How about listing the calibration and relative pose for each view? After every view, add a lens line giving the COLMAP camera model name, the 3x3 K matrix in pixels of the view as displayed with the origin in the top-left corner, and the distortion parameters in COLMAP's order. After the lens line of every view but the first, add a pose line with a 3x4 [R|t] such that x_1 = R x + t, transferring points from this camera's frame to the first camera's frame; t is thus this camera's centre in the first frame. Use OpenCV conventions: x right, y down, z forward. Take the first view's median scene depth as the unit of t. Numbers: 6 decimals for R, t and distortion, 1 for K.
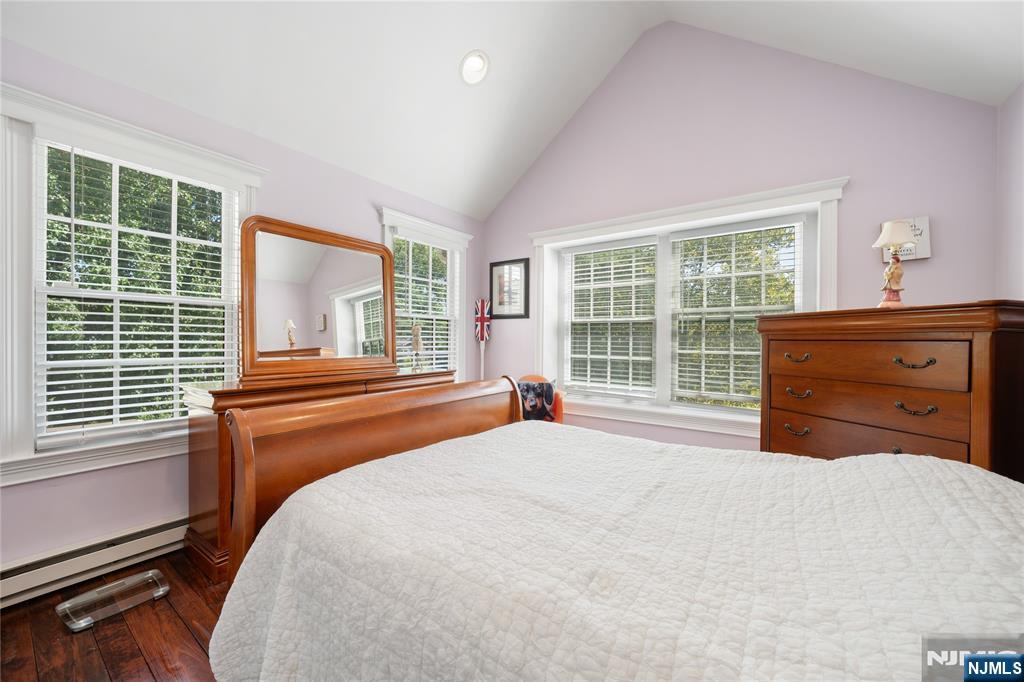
lens RADIAL K [[390.8, 0, 509.6], [0, 390.8, 341.0], [0, 0, 1]] dist [-0.007409, -0.000171]
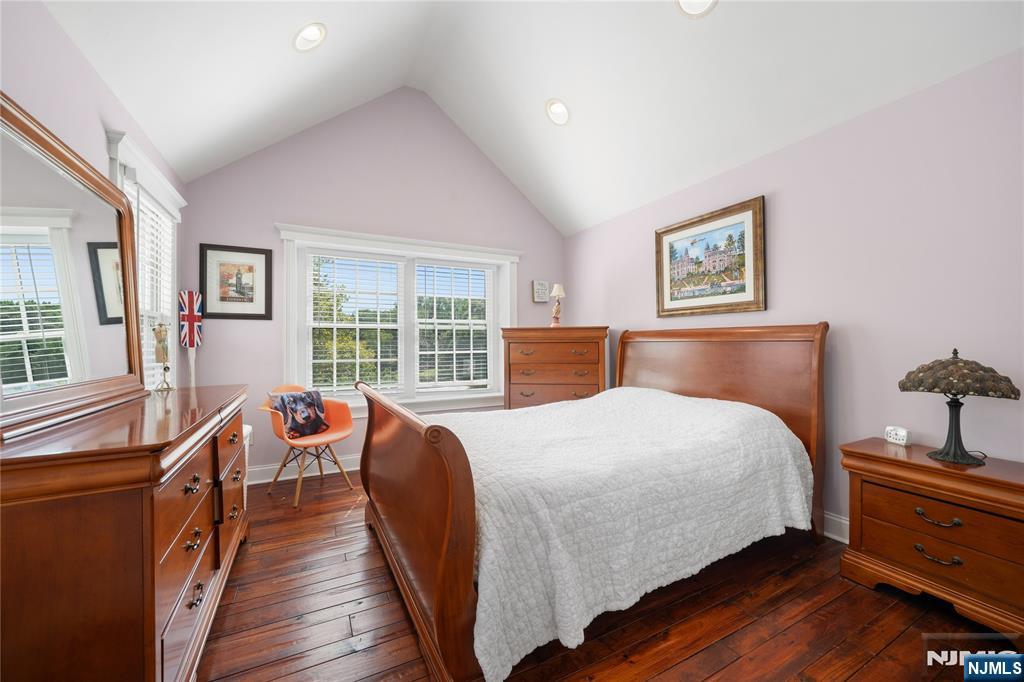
lens RADIAL K [[390.8, 0, 509.6], [0, 390.8, 341.0], [0, 0, 1]] dist [-0.007409, -0.000171]
pose [[0.449537, -0.004276, 0.893251, -0.479545], [0.011076, 0.999938, -0.000788, -0.005574], [-0.893193, 0.010248, 0.449557, 0.147517]]
